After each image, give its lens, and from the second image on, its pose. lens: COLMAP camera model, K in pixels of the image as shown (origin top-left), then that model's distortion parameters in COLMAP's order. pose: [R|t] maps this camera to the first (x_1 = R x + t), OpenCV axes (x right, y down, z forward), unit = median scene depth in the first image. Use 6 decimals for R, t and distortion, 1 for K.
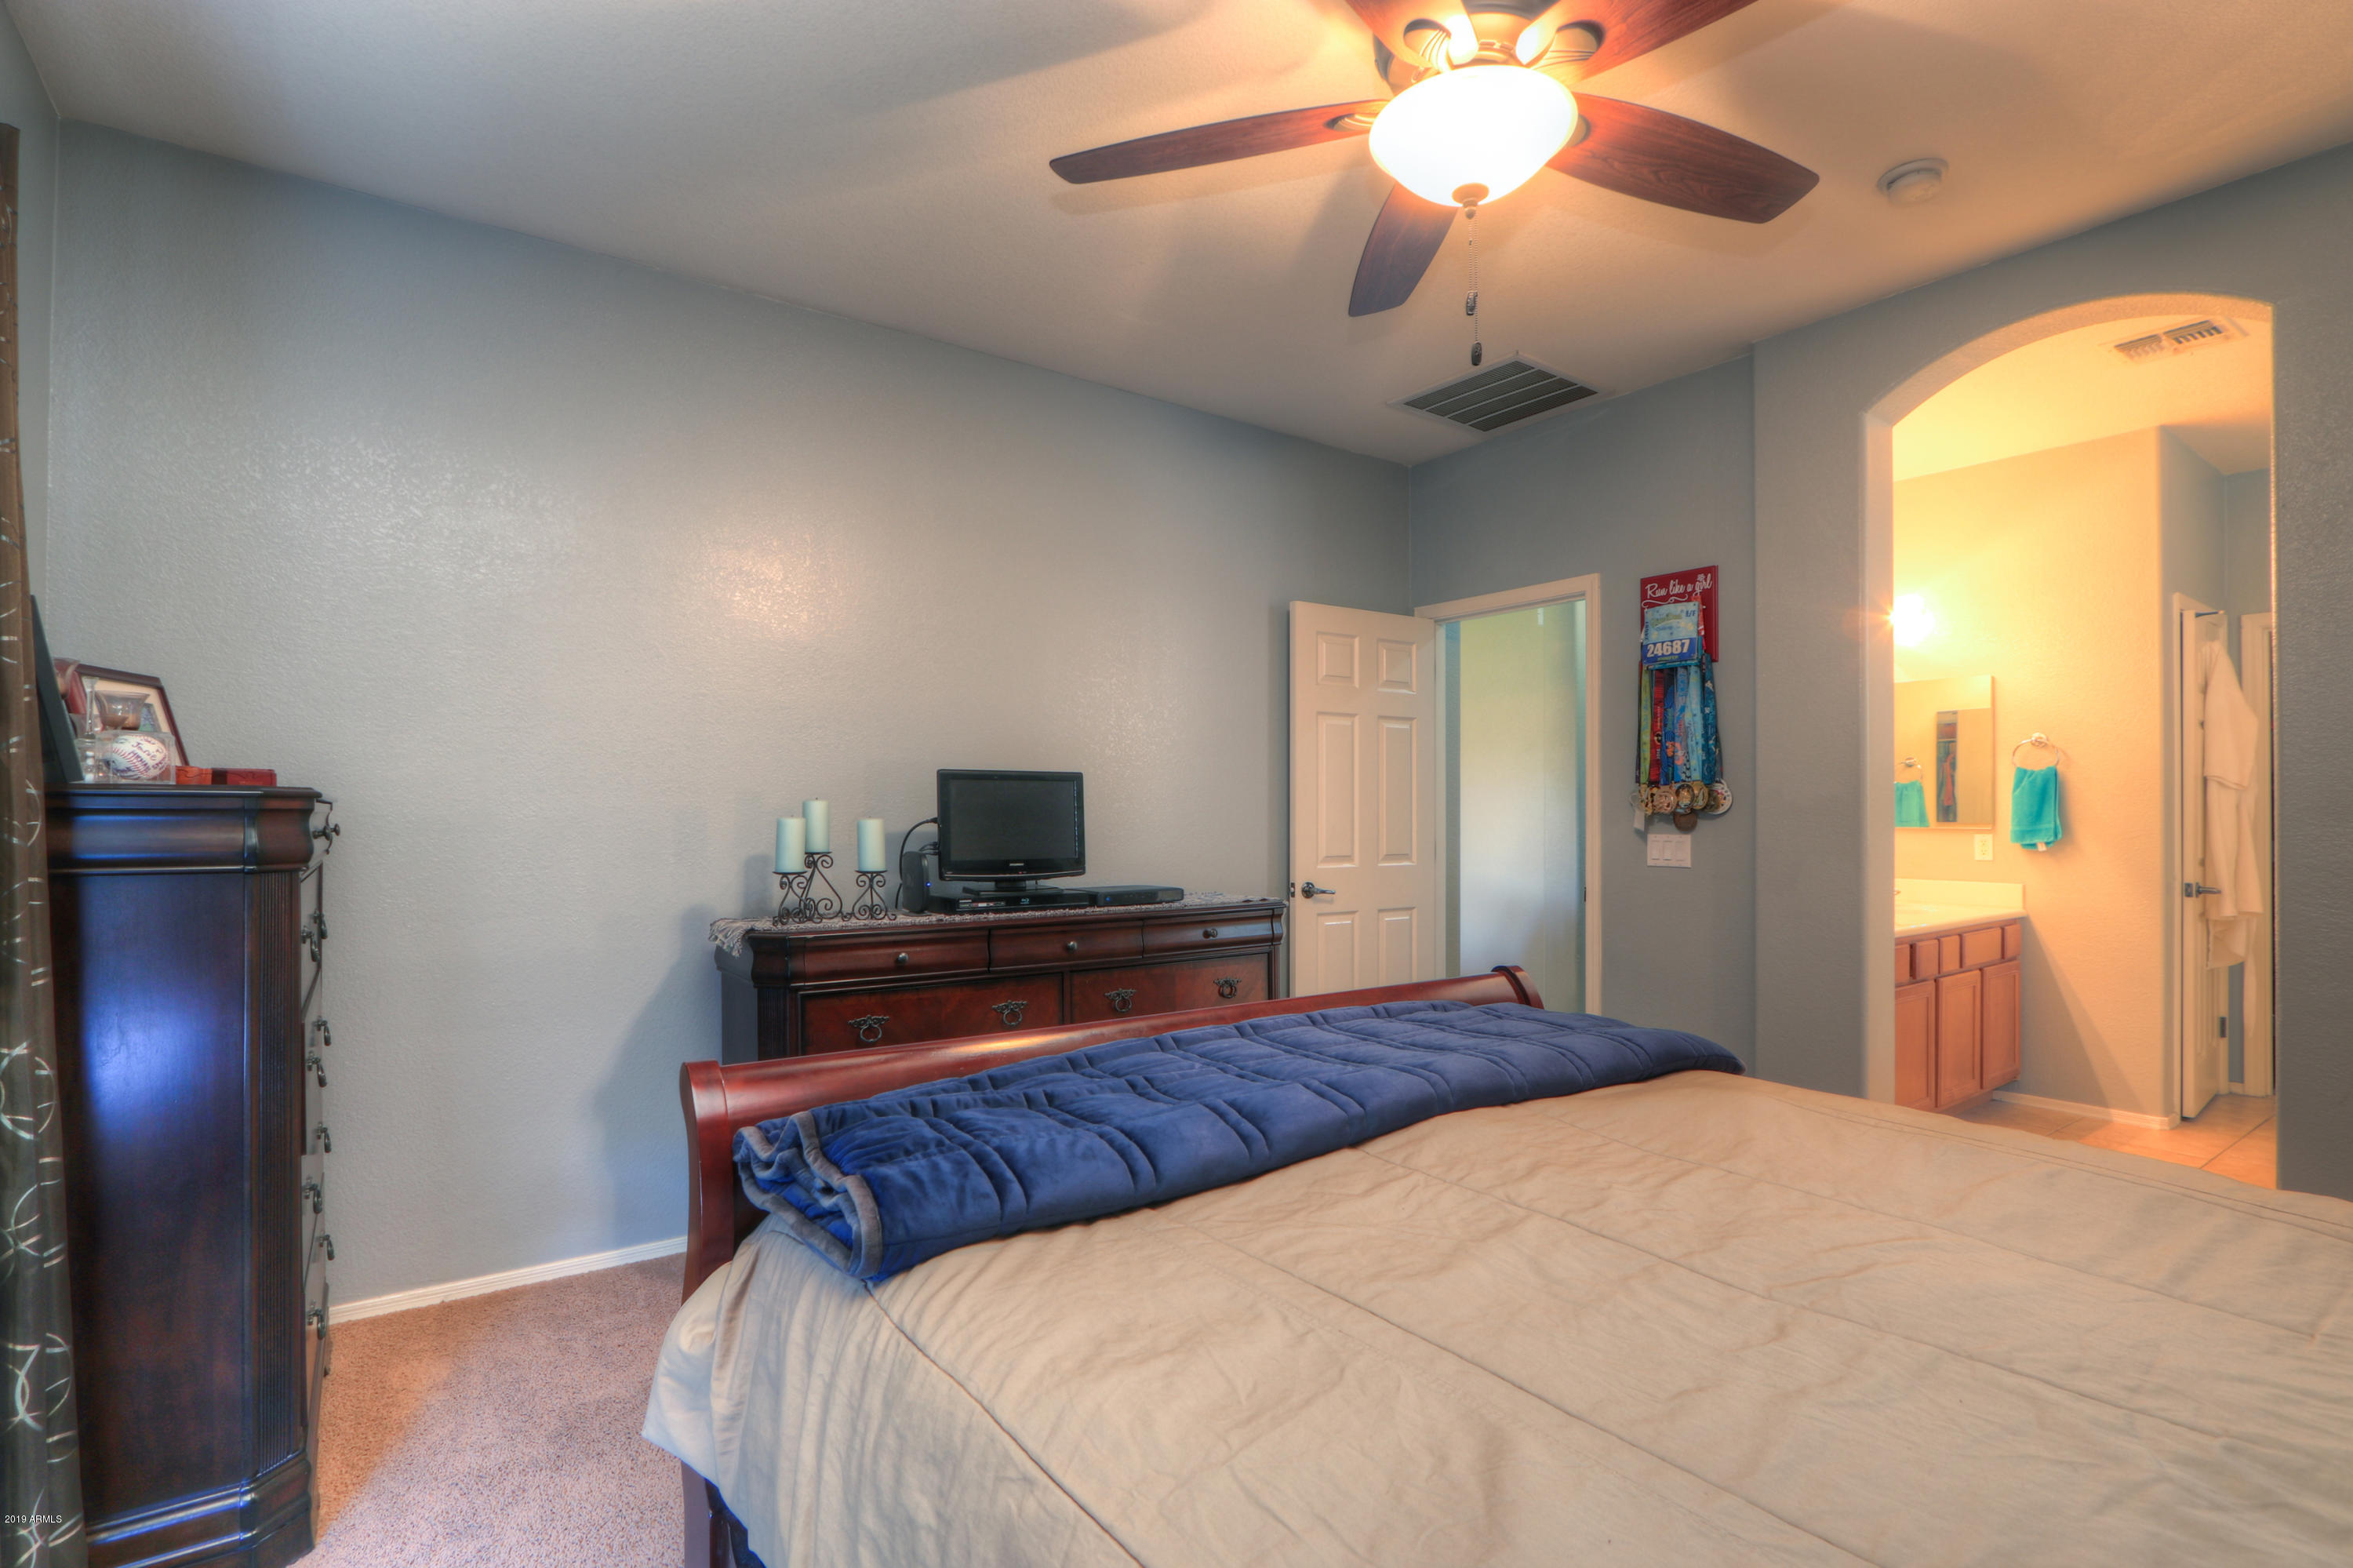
lens RADIAL K [[1114.4, 0, 1171.4], [0, 1114.4, 806.0], [0, 0, 1]] dist [-0.022201, 0.004794]
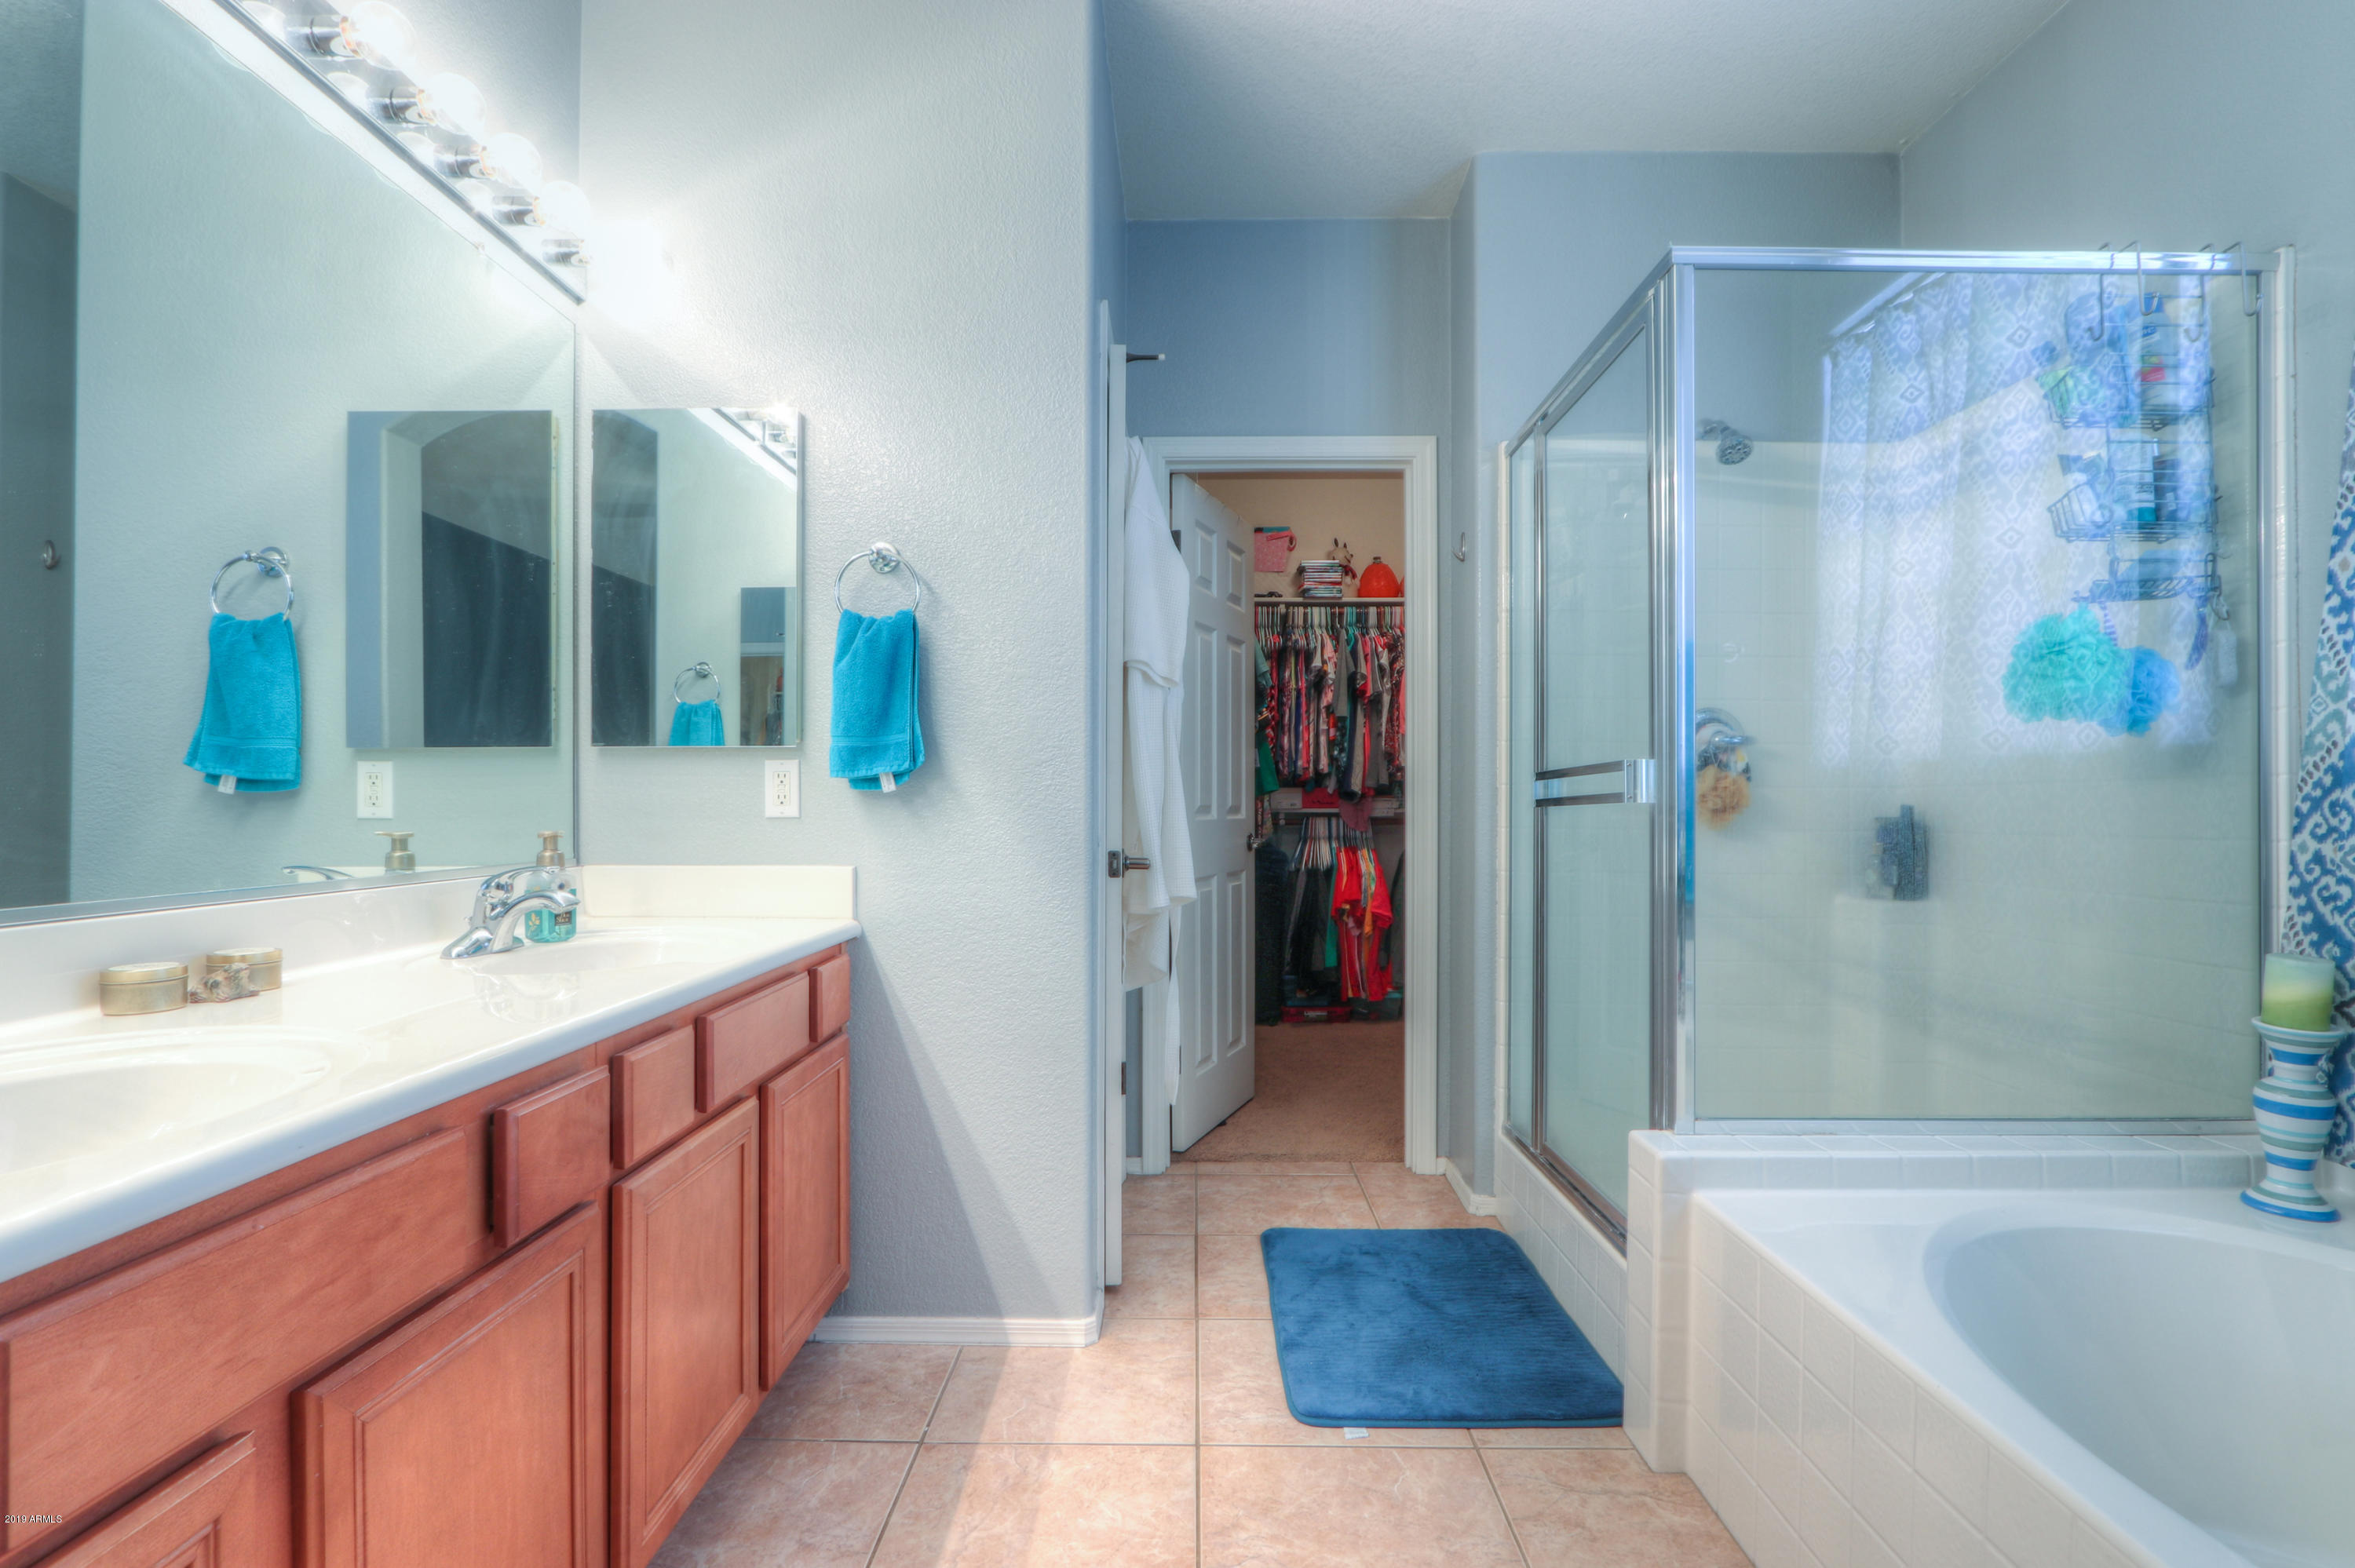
lens RADIAL K [[1115.1, 0, 1178.5], [0, 1115.1, 806.4], [0, 0, 1]] dist [-0.022201, 0.004794]
pose [[0.593495, -0.003100, 0.804832, 0.505750], [-0.005448, 0.999954, 0.007869, 0.043762], [-0.804819, -0.009055, 0.593451, 0.648707]]
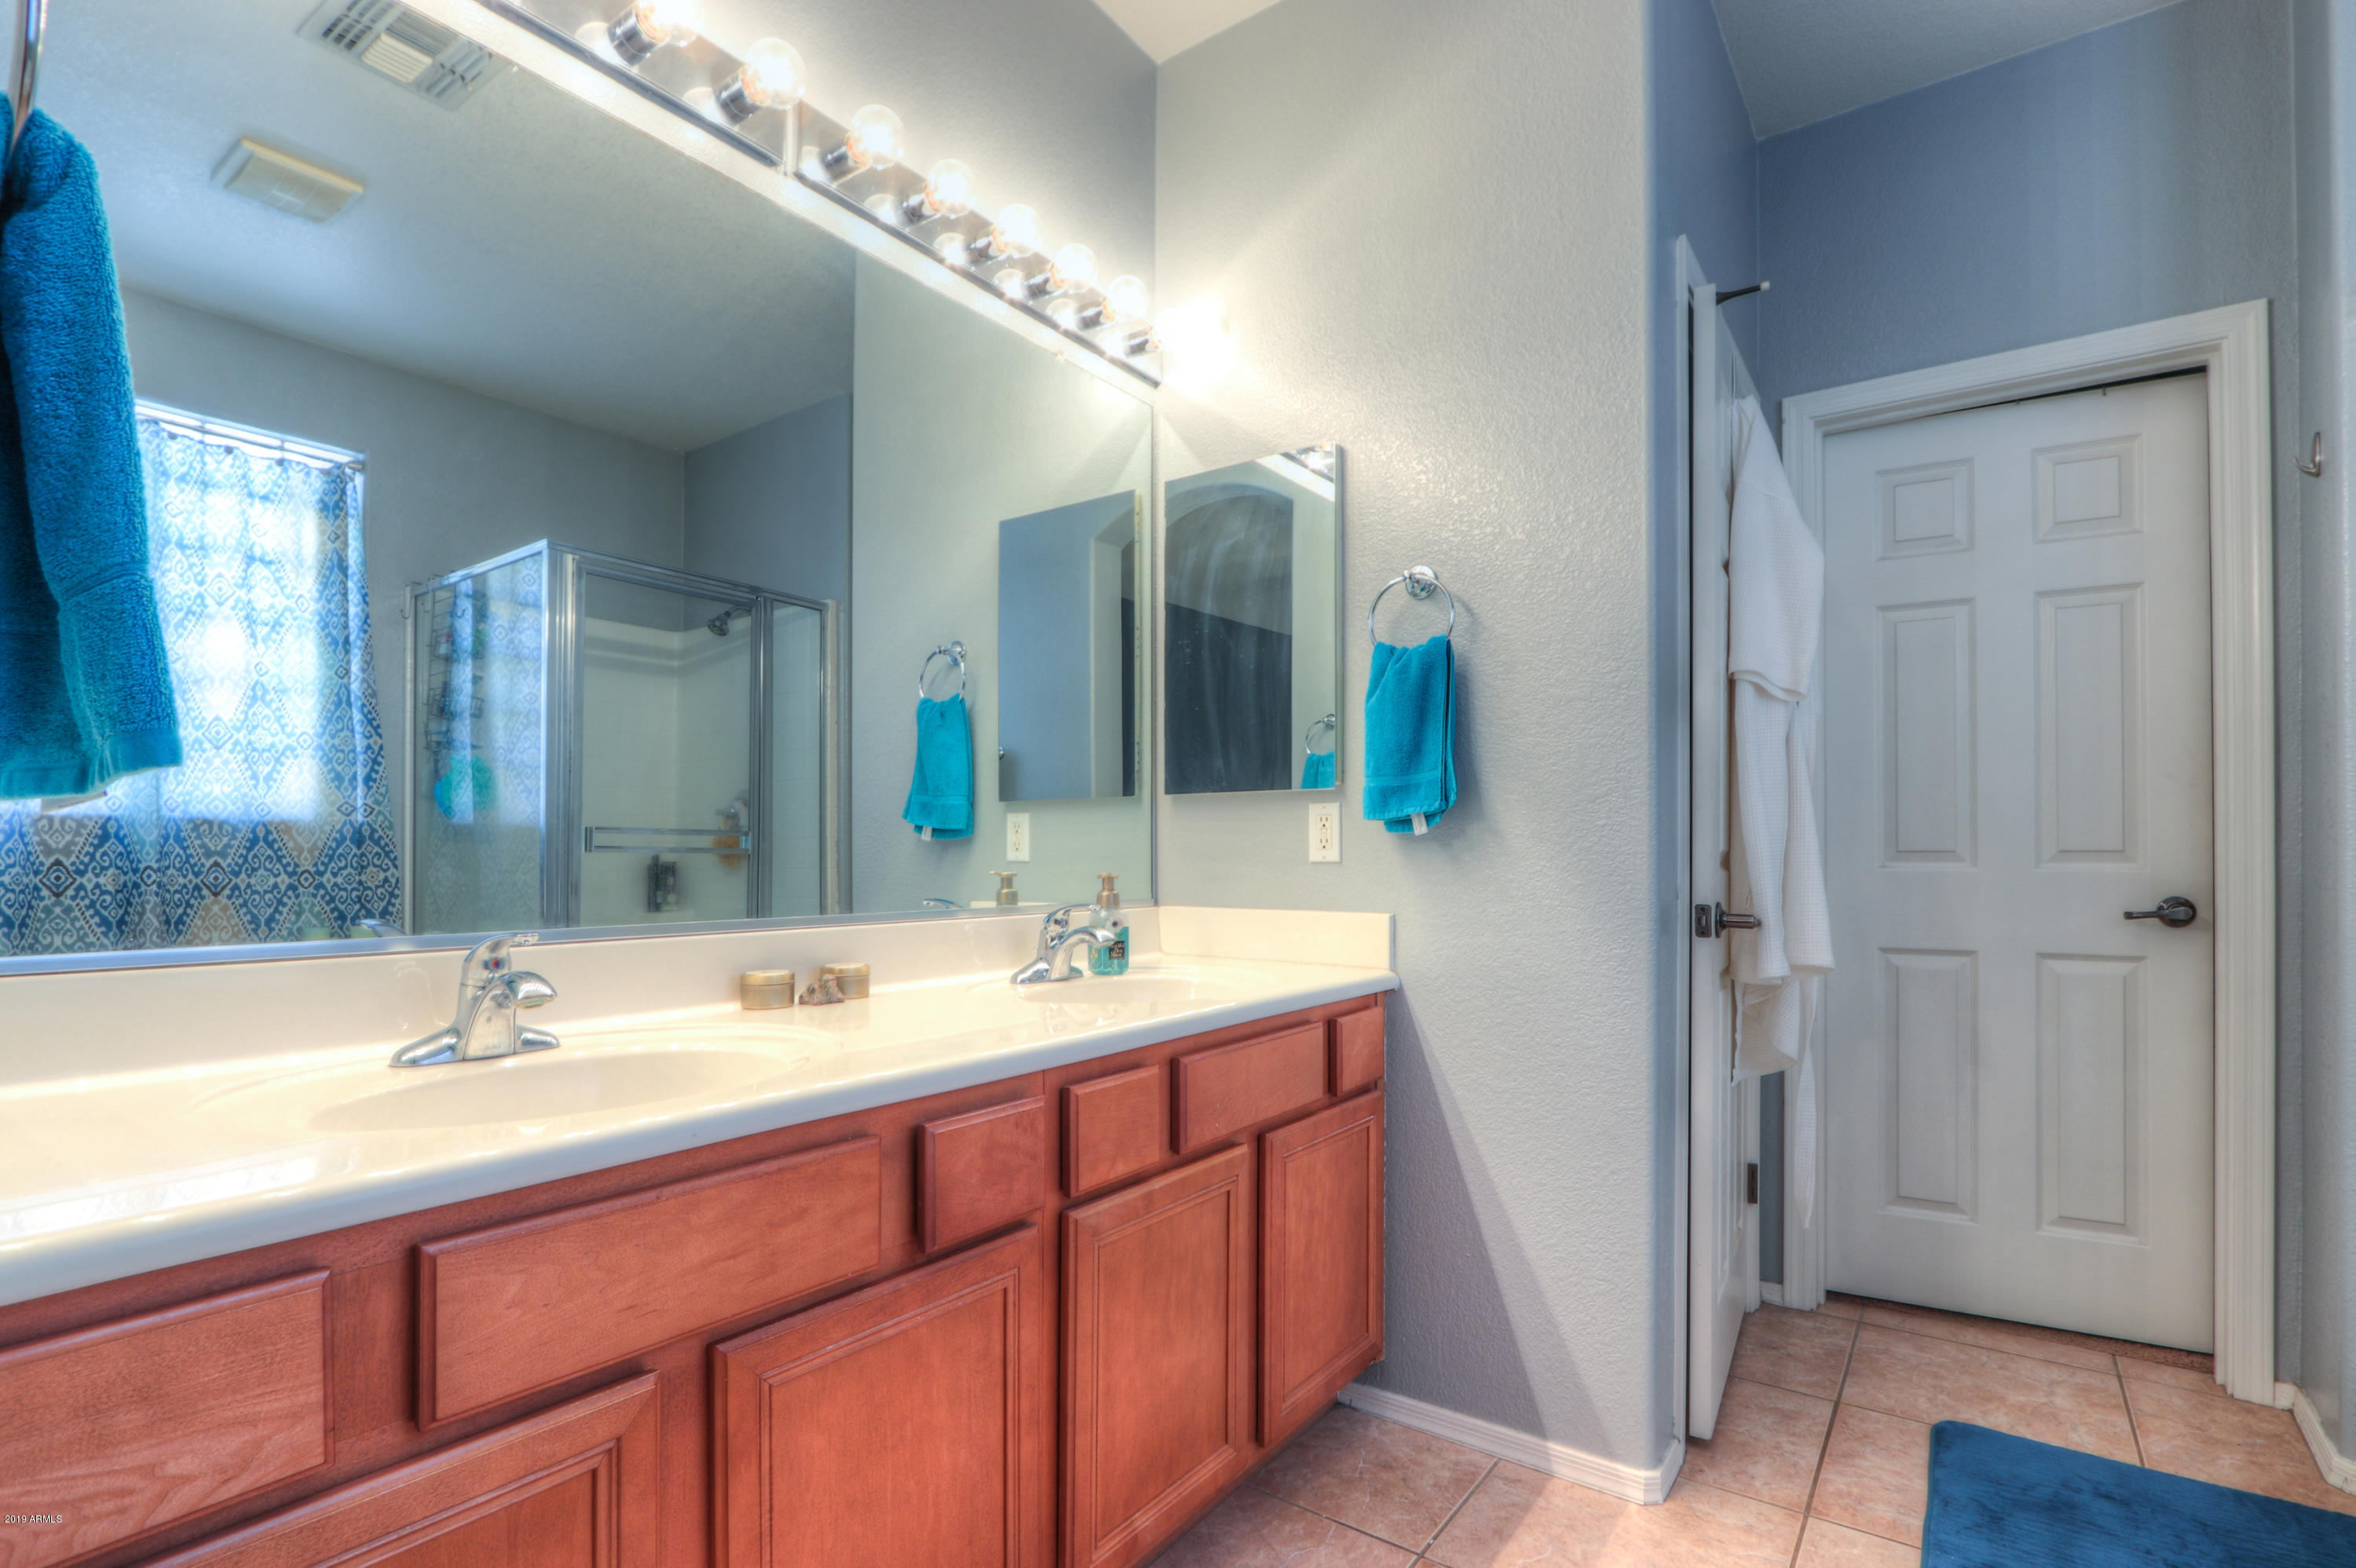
lens RADIAL K [[1115.6, 0, 1182.6], [0, 1115.6, 849.1], [0, 0, 1]] dist [-0.022201, 0.004794]
pose [[0.949213, 0.001288, 0.314632, 0.588600], [-0.002333, 0.999993, 0.002944, 0.046862], [-0.314626, -0.003528, 0.949209, 0.642277]]
